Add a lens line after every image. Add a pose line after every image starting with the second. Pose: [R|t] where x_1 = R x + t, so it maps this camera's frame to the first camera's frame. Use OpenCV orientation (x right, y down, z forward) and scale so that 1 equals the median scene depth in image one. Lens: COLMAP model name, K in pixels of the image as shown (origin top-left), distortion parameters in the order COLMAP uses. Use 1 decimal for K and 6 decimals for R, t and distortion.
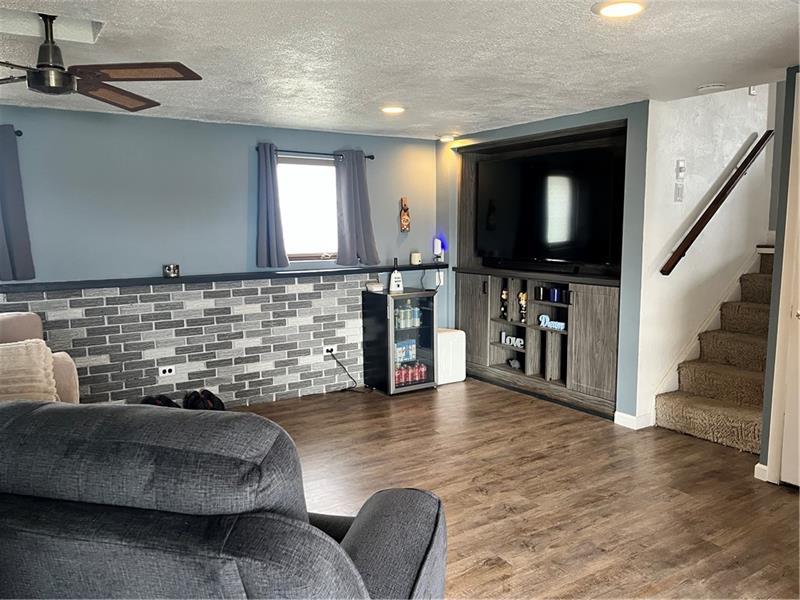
lens RADIAL K [[641.2, 0, 399.2], [0, 641.2, 303.2], [0, 0, 1]] dist [0.055203, -0.060542]
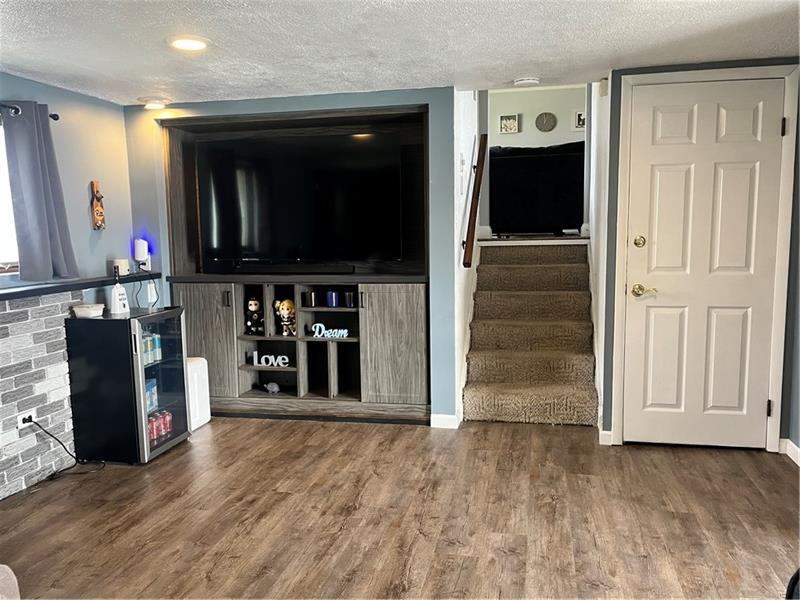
lens RADIAL K [[641.2, 0, 399.4], [0, 641.2, 299.7], [0, 0, 1]] dist [0.055203, -0.060542]
pose [[0.706732, -0.080883, 0.702843, -0.288925], [0.099111, 0.994966, 0.014841, -0.015060], [-0.700505, 0.059171, 0.711190, 0.300822]]
